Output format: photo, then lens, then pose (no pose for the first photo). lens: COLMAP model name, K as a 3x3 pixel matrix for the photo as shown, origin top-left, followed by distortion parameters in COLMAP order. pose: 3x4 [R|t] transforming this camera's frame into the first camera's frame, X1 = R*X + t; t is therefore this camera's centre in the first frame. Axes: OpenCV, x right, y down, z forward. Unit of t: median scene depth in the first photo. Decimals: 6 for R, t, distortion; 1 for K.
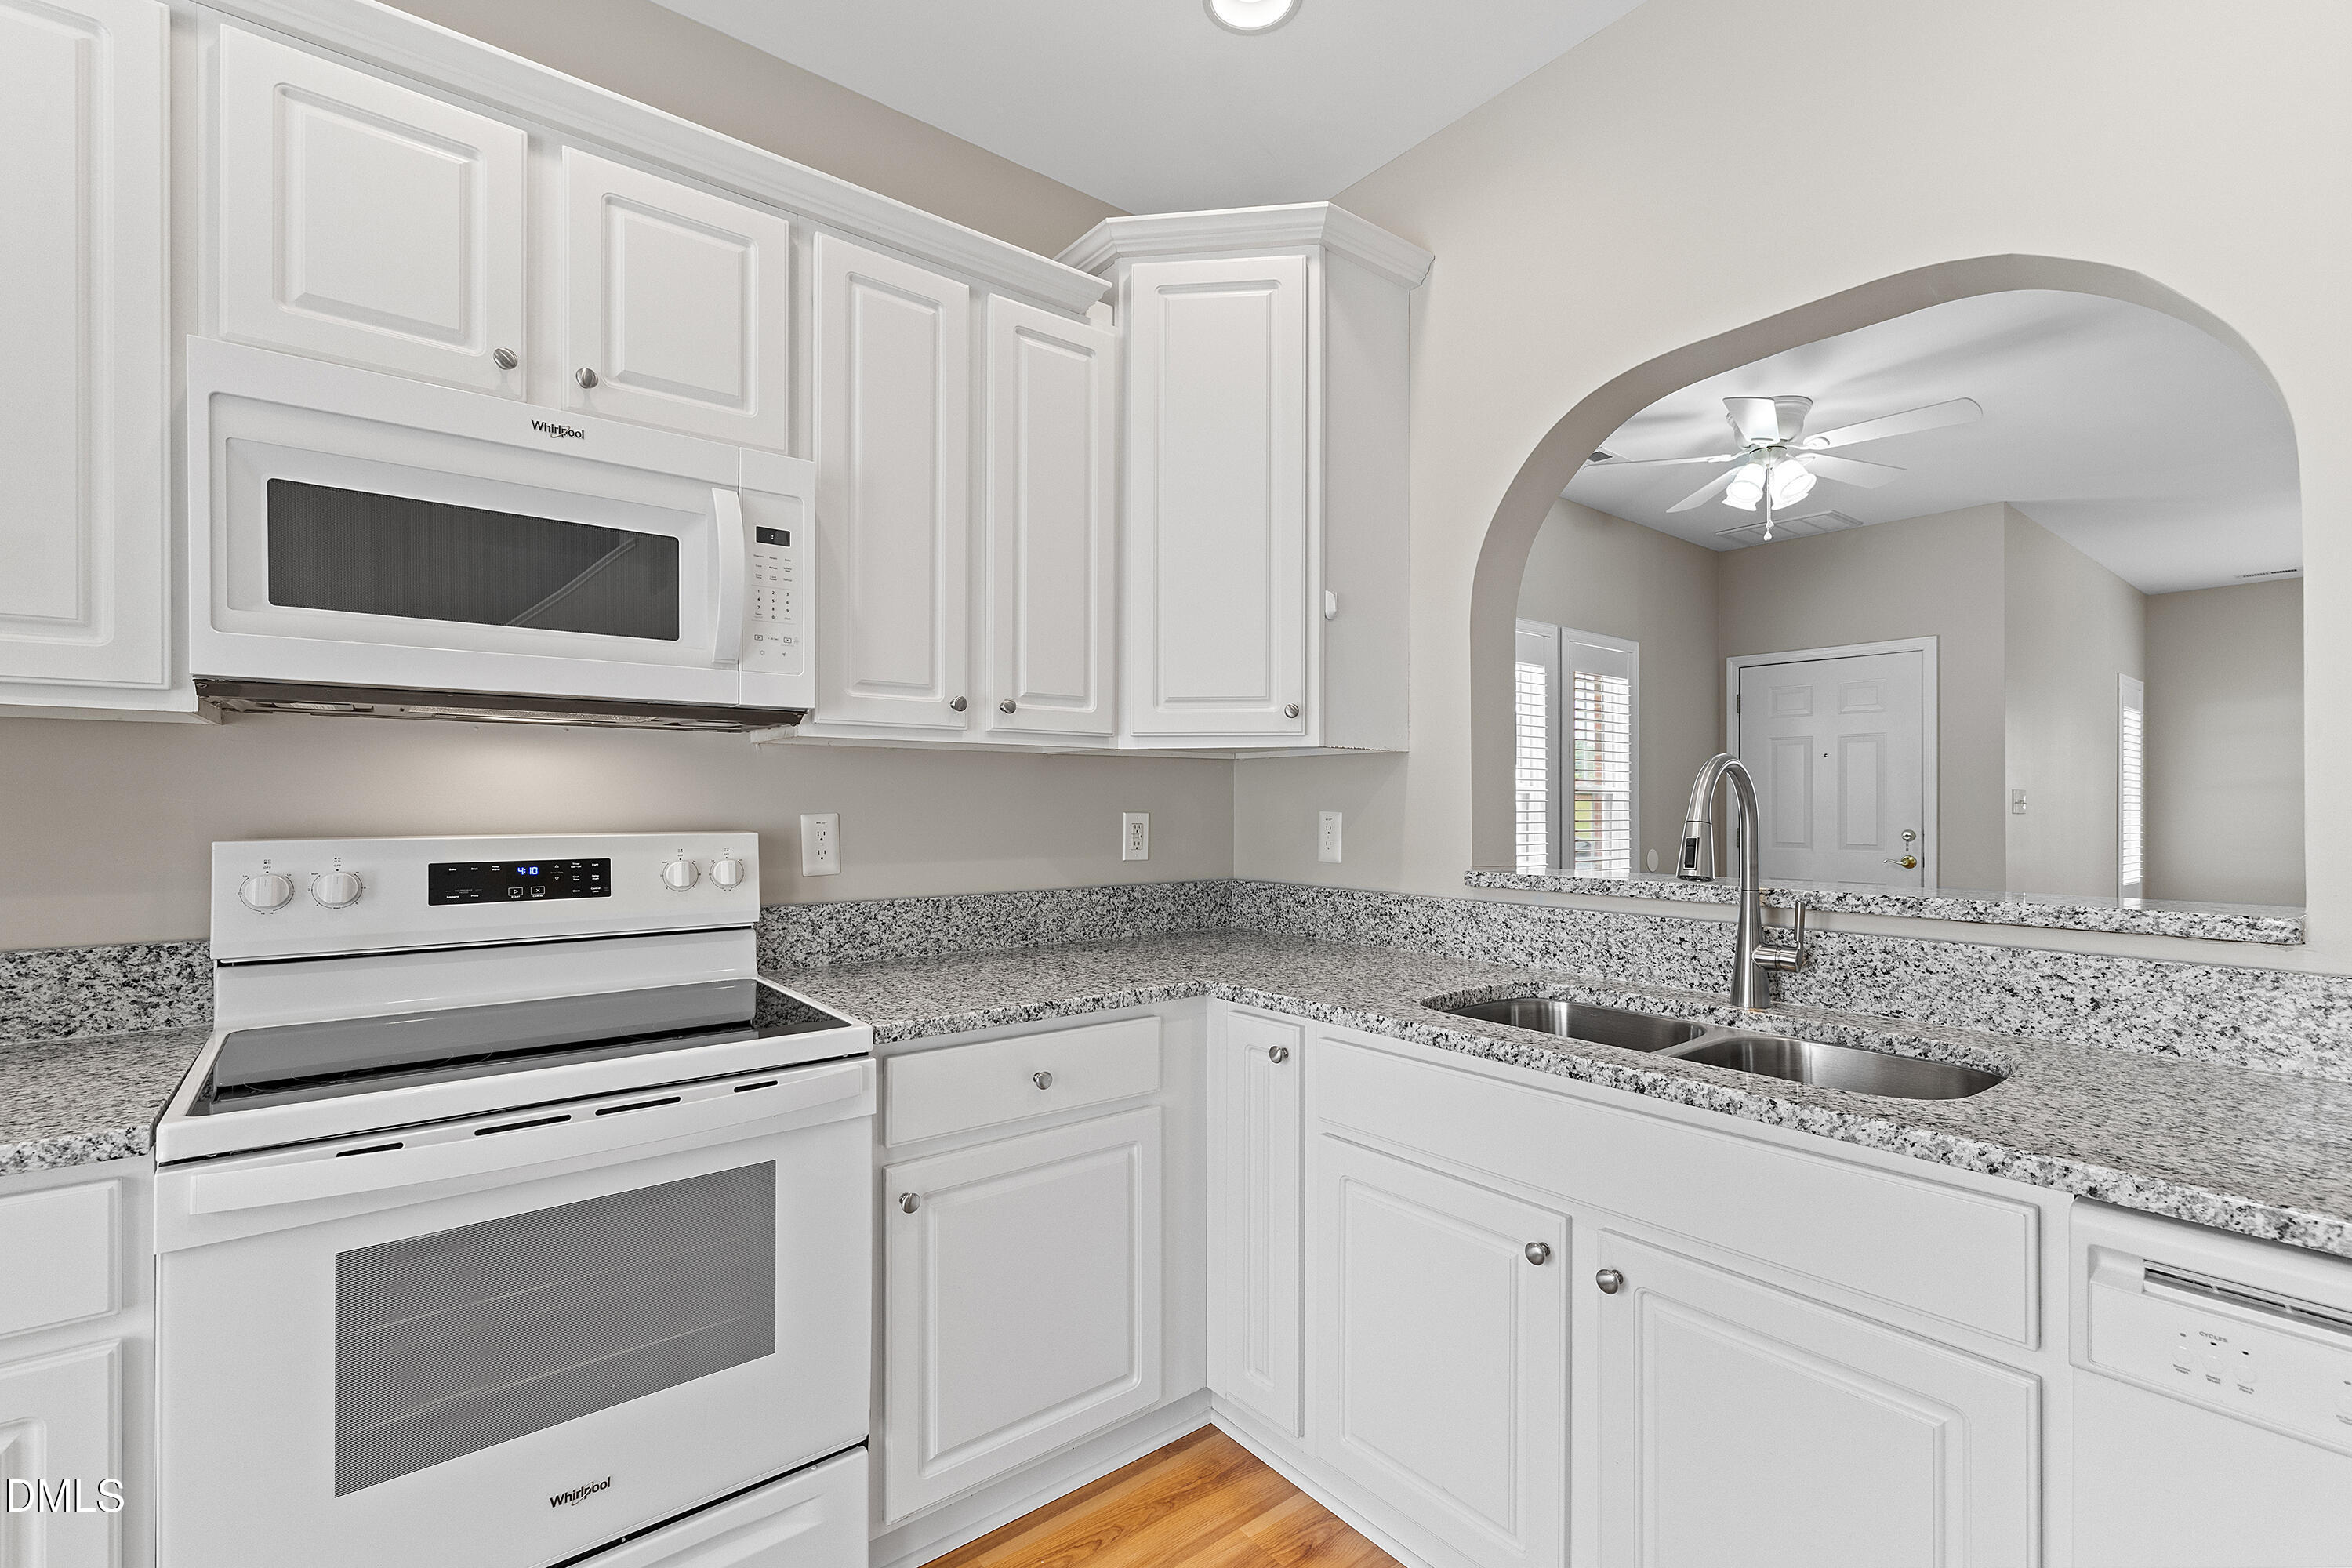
lens RADIAL K [[1027.8, 0, 1185.1], [0, 1027.8, 799.9], [0, 0, 1]] dist [-0.001473, 0.001296]
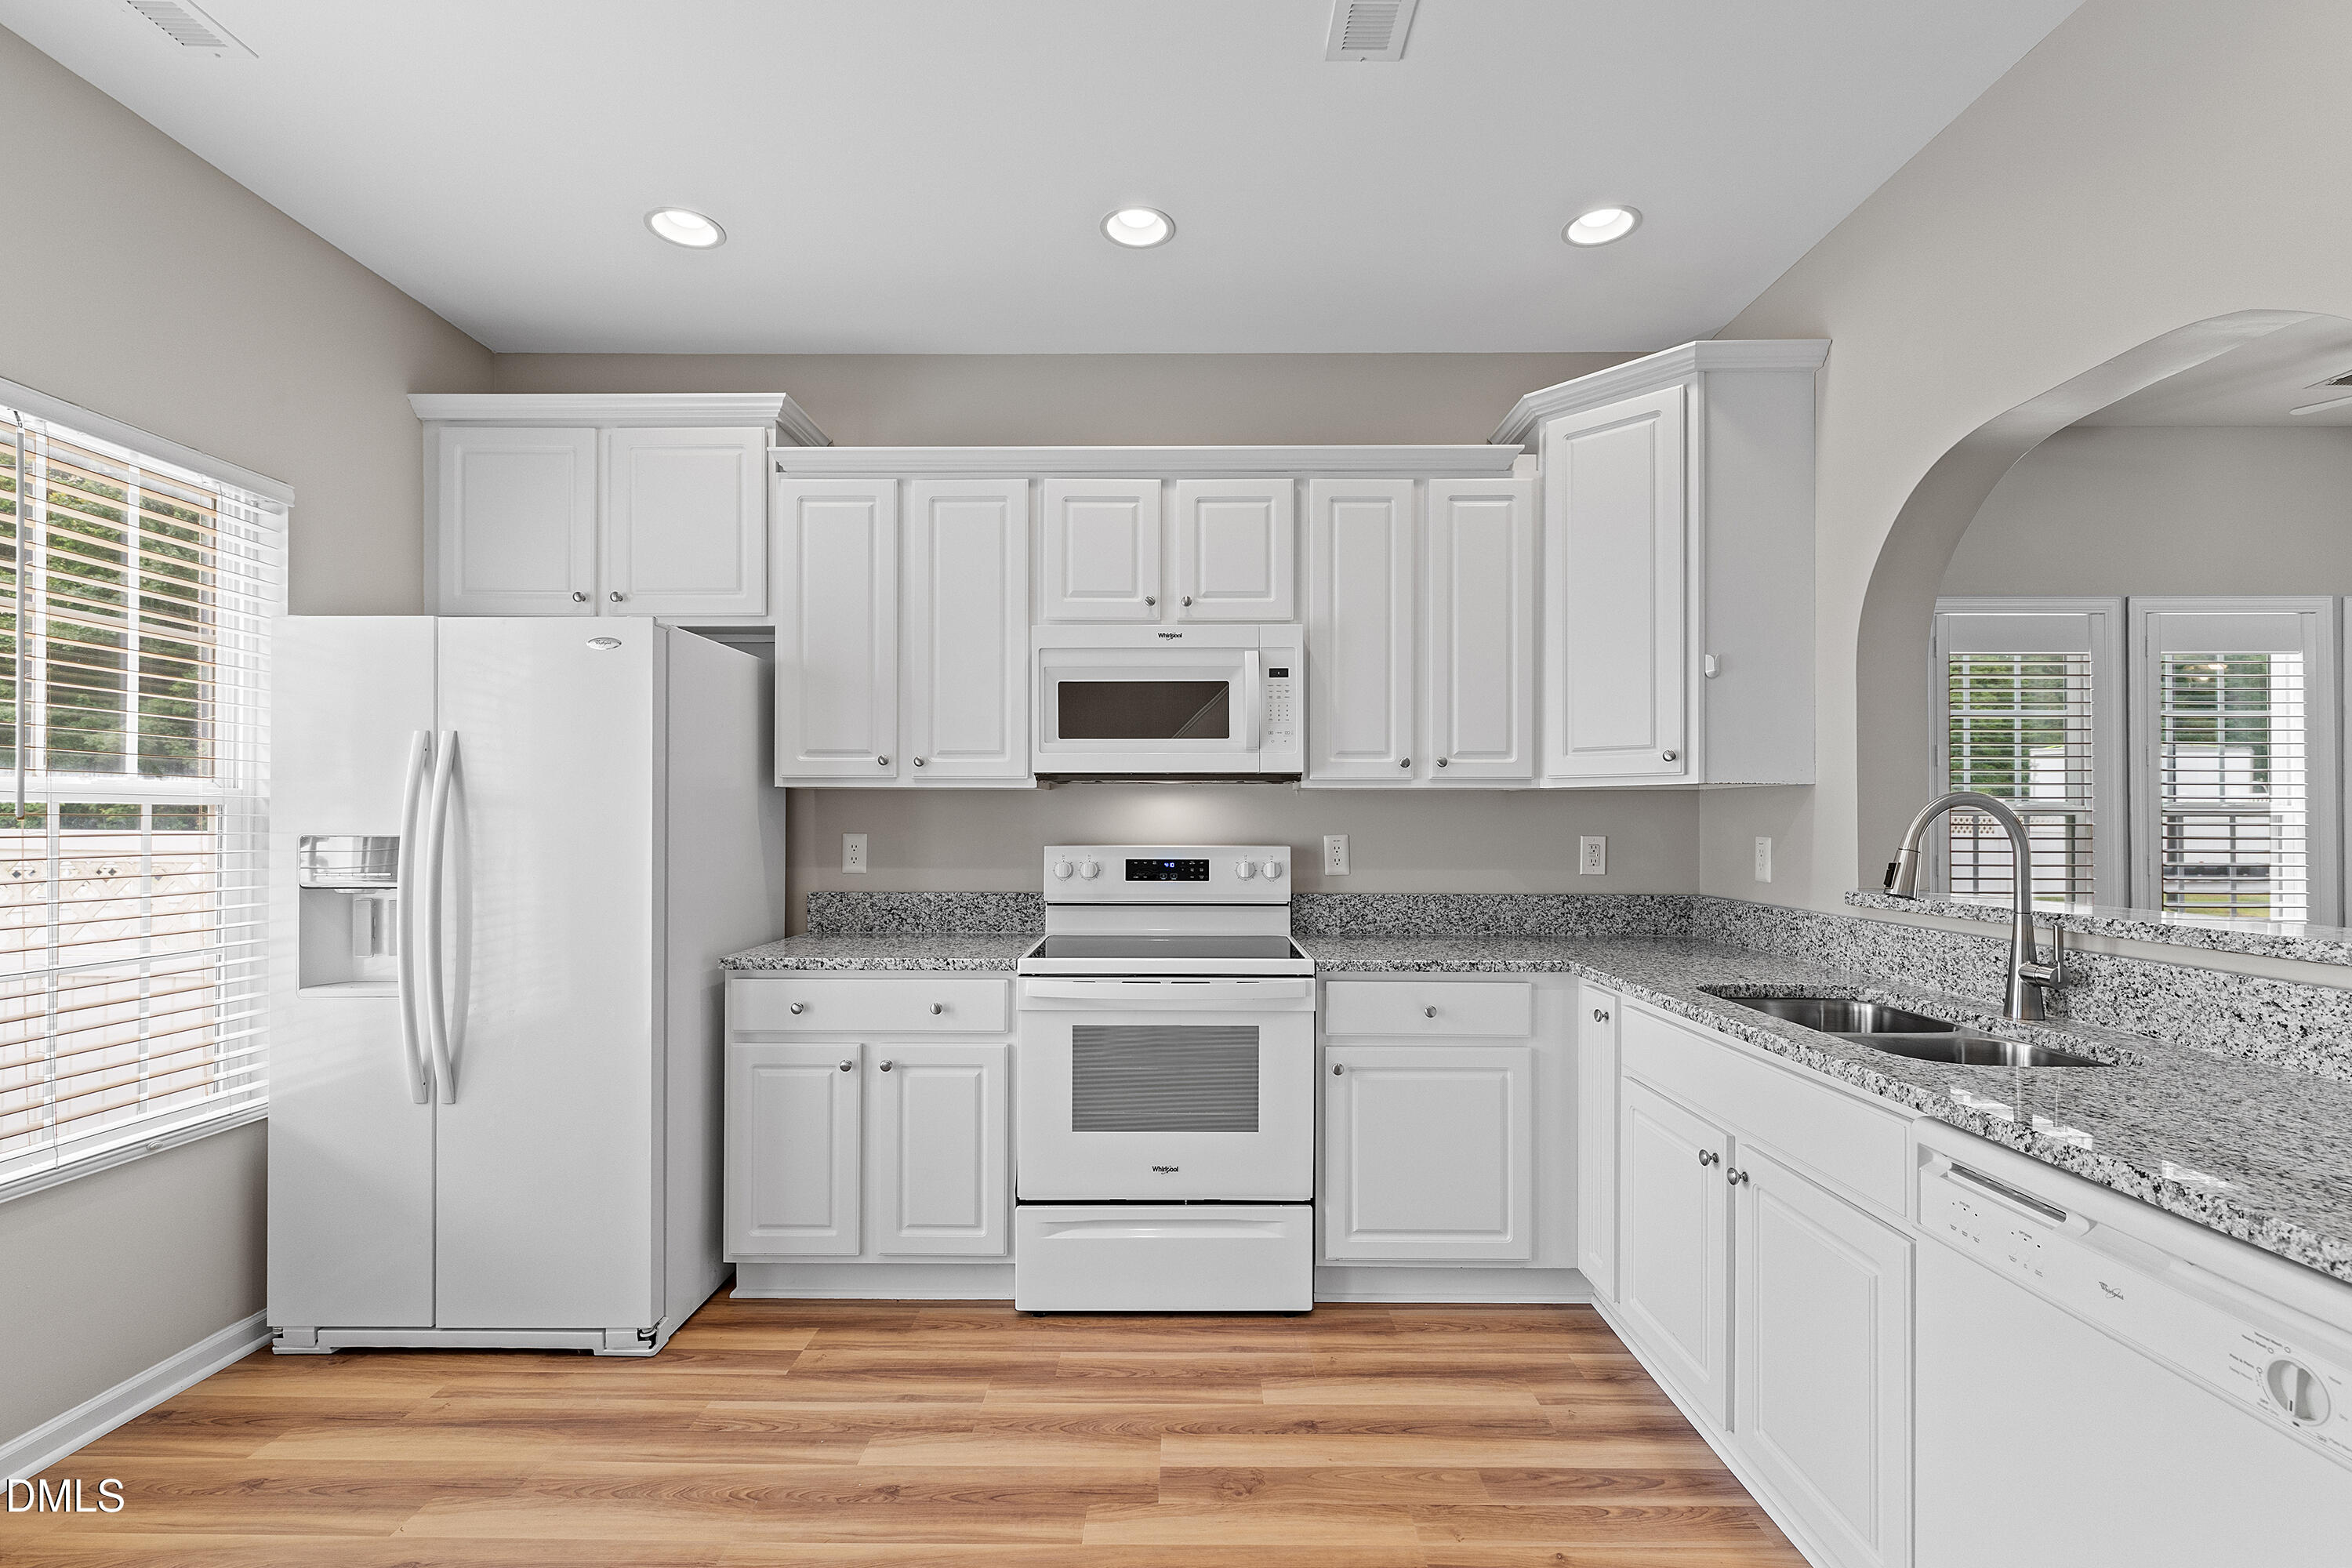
lens RADIAL K [[1065.0, 0, 1179.3], [0, 1065.0, 807.0], [0, 0, 1]] dist [0.000230, 0.000332]
pose [[0.775832, -0.006952, -0.630901, 0.567752], [0.000969, 0.999951, -0.009828, -0.015672], [0.630938, 0.007013, 0.775801, -0.460706]]
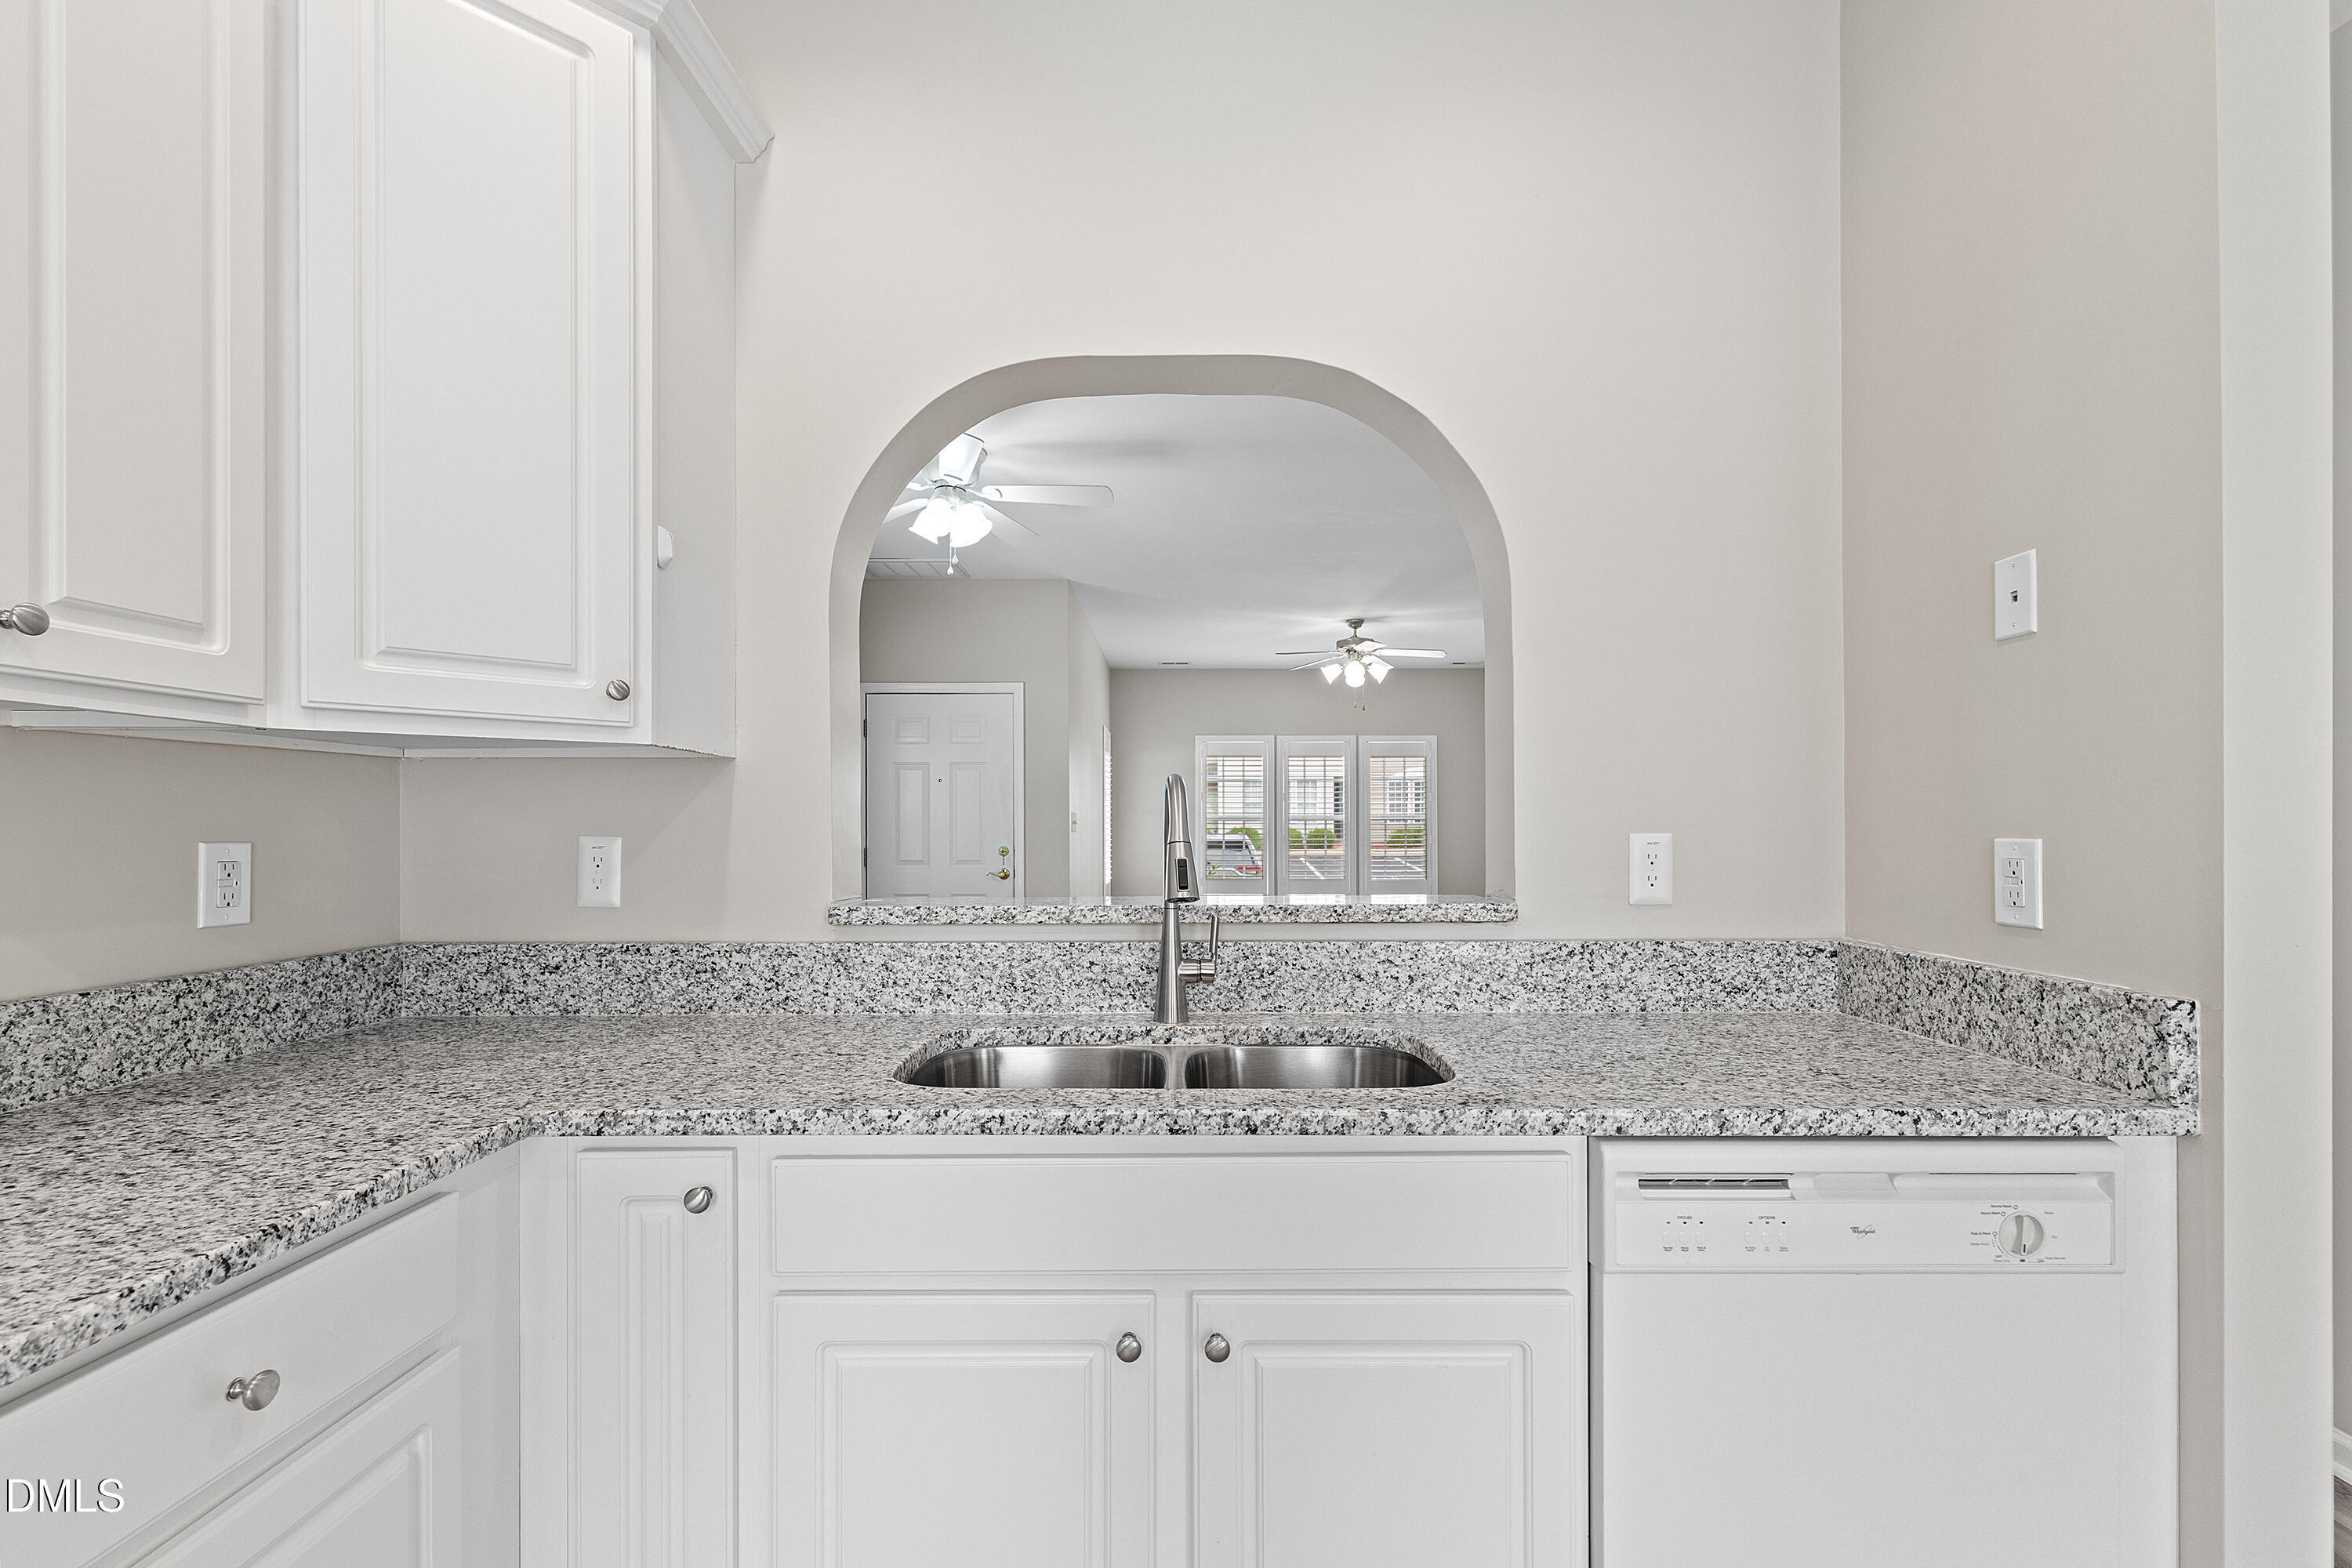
lens RADIAL K [[1028.3, 0, 1181.9], [0, 1028.3, 822.4], [0, 0, 1]] dist [0.000145, 0.000601]
pose [[0.629051, -0.001125, 0.777363, -0.240289], [0.000024, 0.999999, 0.001428, 0.000884], [-0.777364, -0.000879, 0.629051, 0.344961]]
